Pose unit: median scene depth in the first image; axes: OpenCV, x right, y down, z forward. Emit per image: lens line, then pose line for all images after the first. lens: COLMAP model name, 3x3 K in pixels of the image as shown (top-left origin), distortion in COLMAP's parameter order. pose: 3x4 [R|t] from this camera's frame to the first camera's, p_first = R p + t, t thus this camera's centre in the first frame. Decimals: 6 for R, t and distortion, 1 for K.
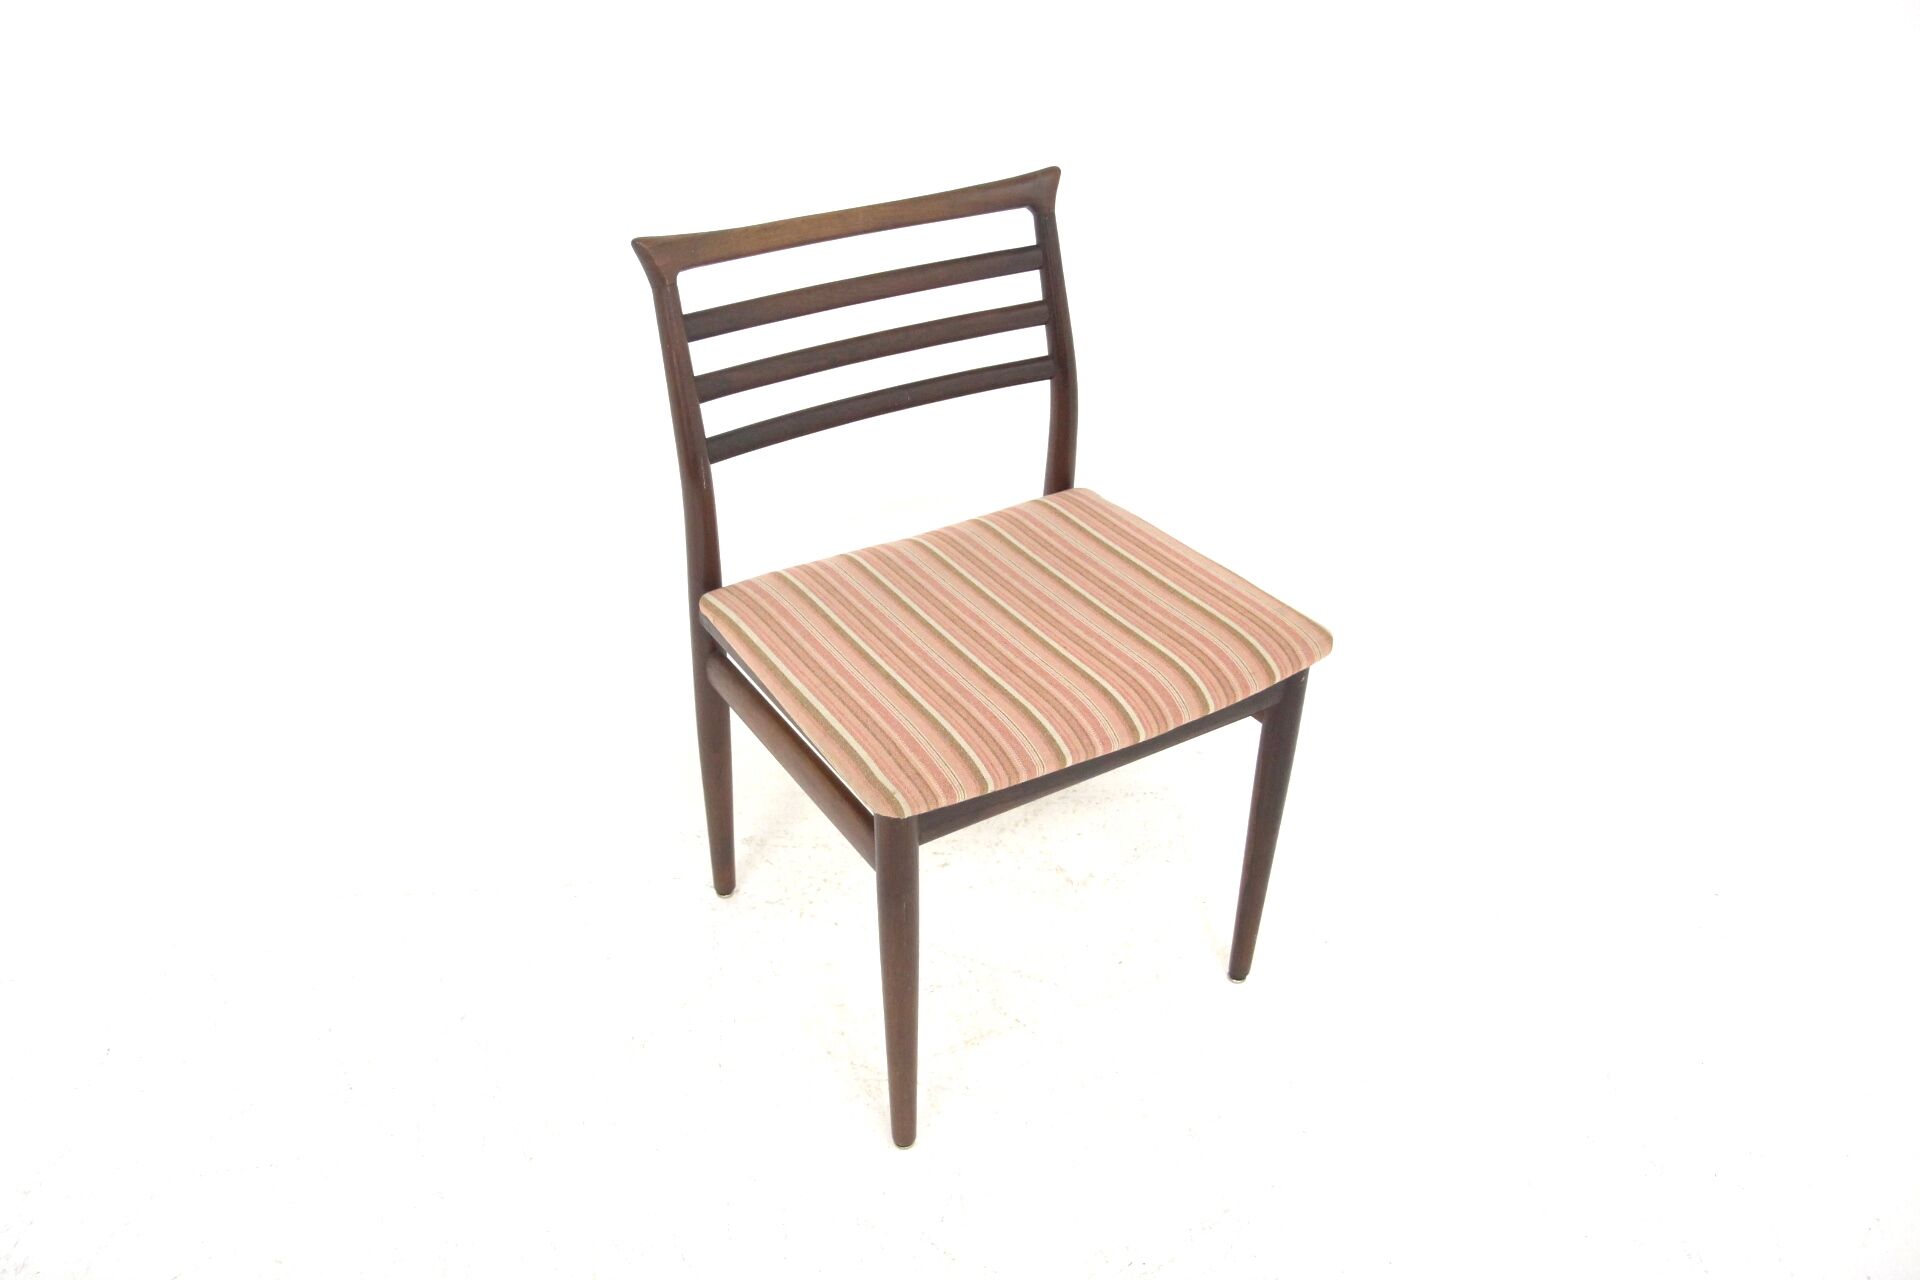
lens RADIAL K [[1517.3, 0, 960.0], [0, 1517.3, 640.0], [0, 0, 1]] dist [-0.156507, 0.000131]
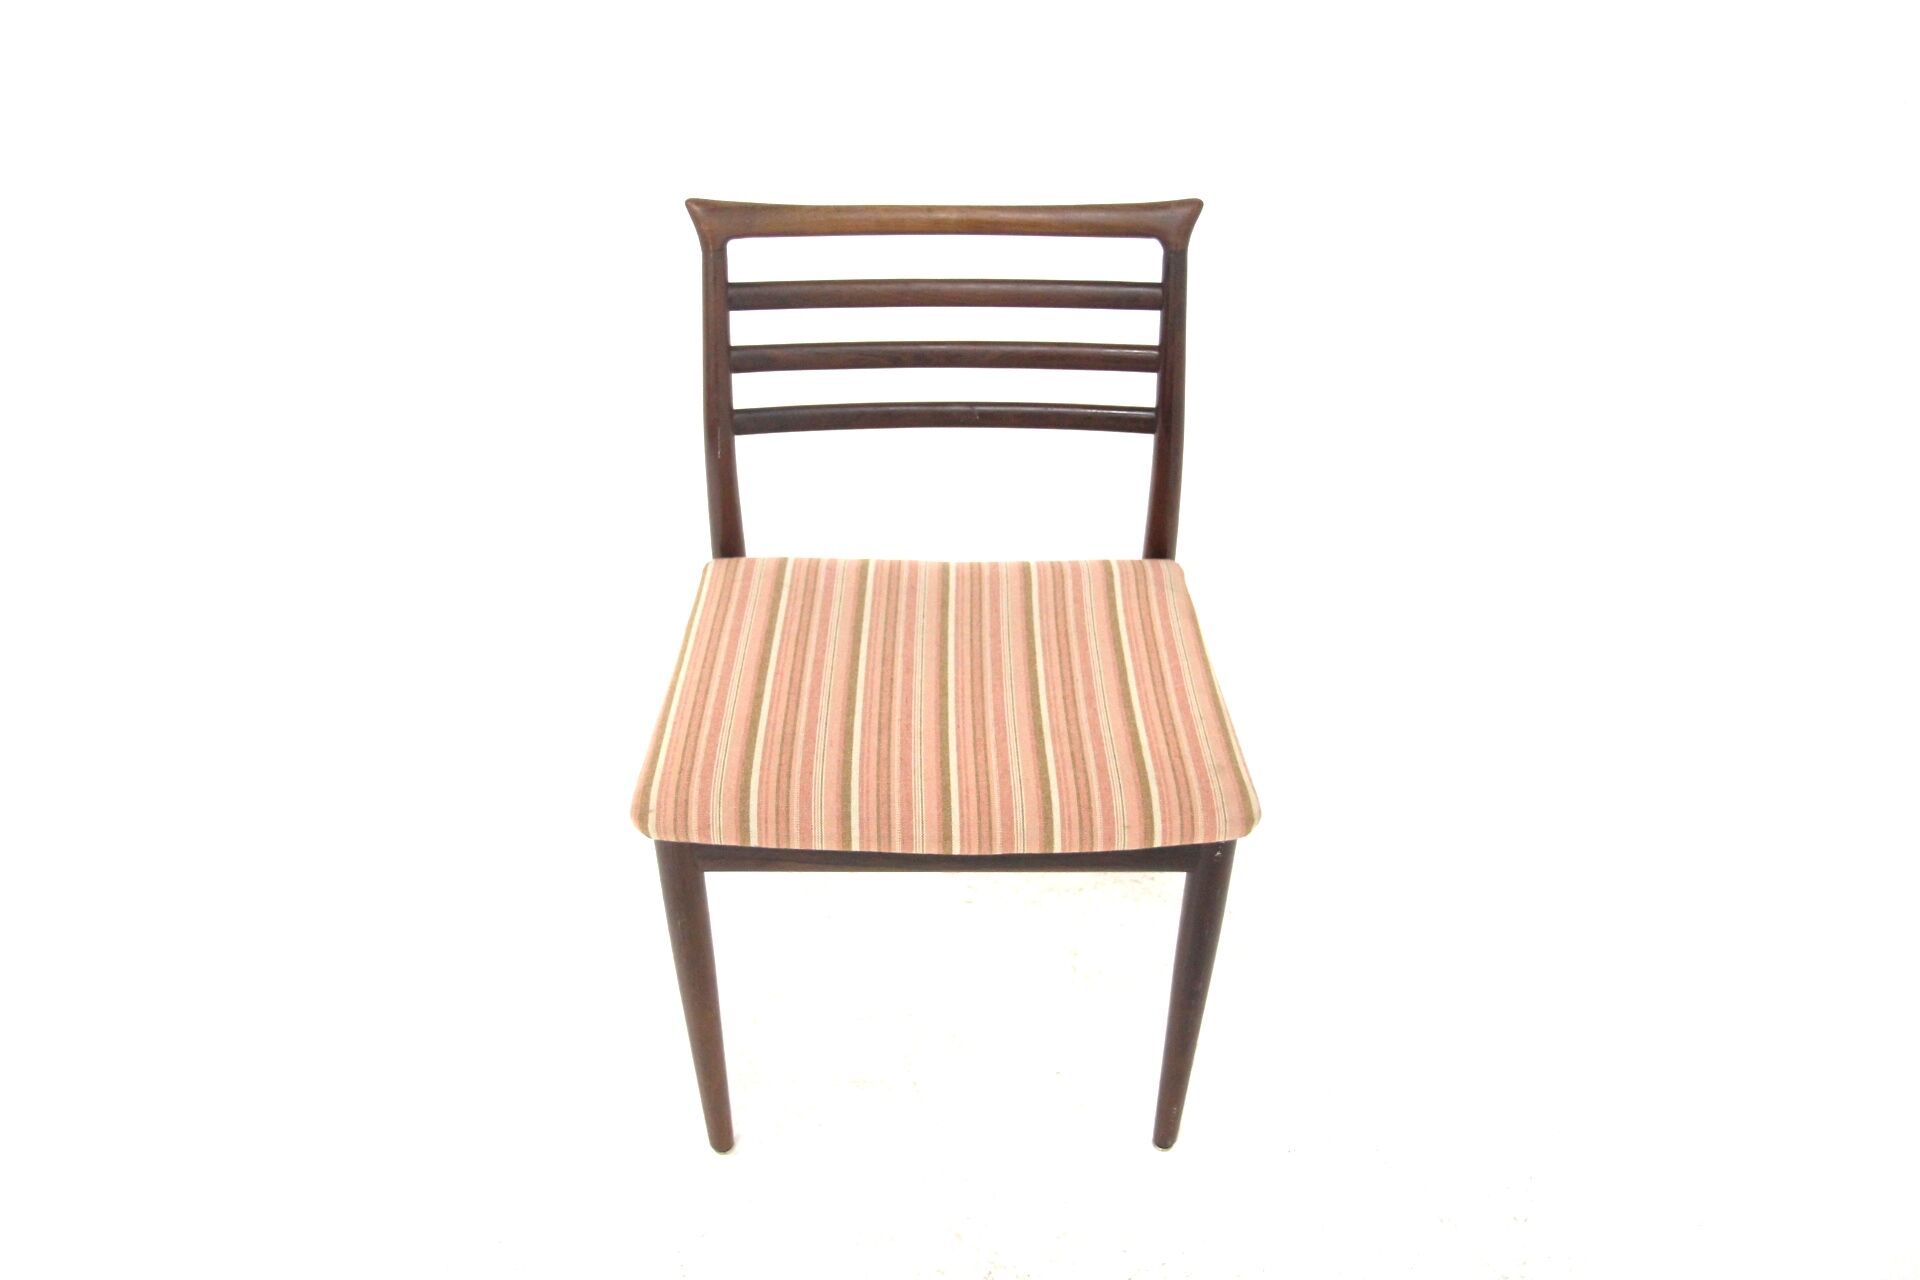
lens RADIAL K [[1517.3, 0, 960.0], [0, 1517.3, 640.0], [0, 0, 1]] dist [-0.156507, 0.000131]
pose [[0.857255, 0.296697, -0.420813, 0.420984], [-0.279184, 0.954558, 0.104280, -0.134537], [0.432630, 0.028090, 0.901134, 0.178313]]
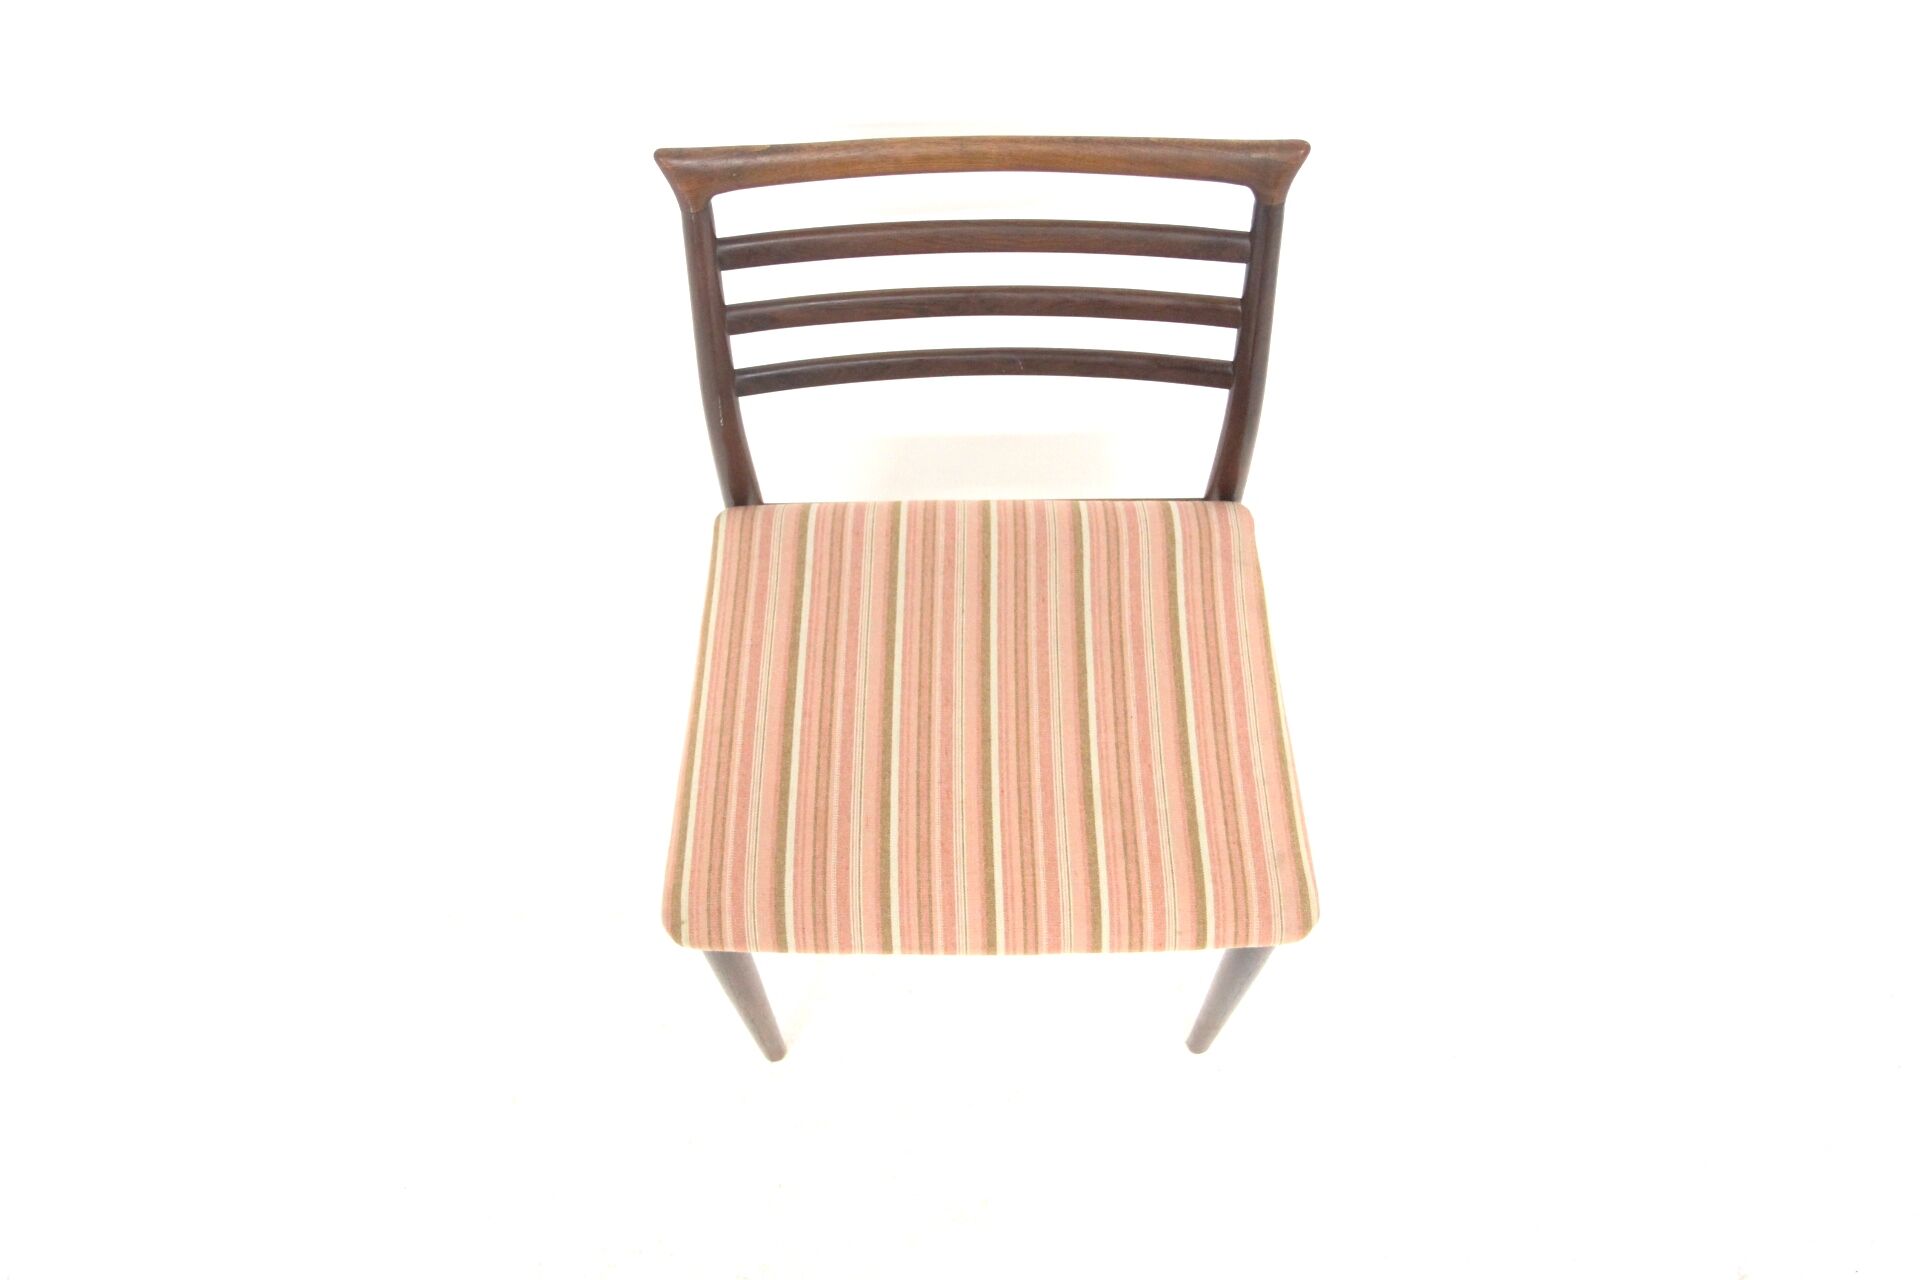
lens RADIAL K [[1517.3, 0, 960.0], [0, 1517.3, 640.0], [0, 0, 1]] dist [-0.156507, 0.000131]
pose [[0.852515, 0.440143, -0.281943, 0.241320], [-0.262168, 0.826695, 0.497839, -0.462342], [0.452201, -0.350498, 0.820161, 0.317503]]
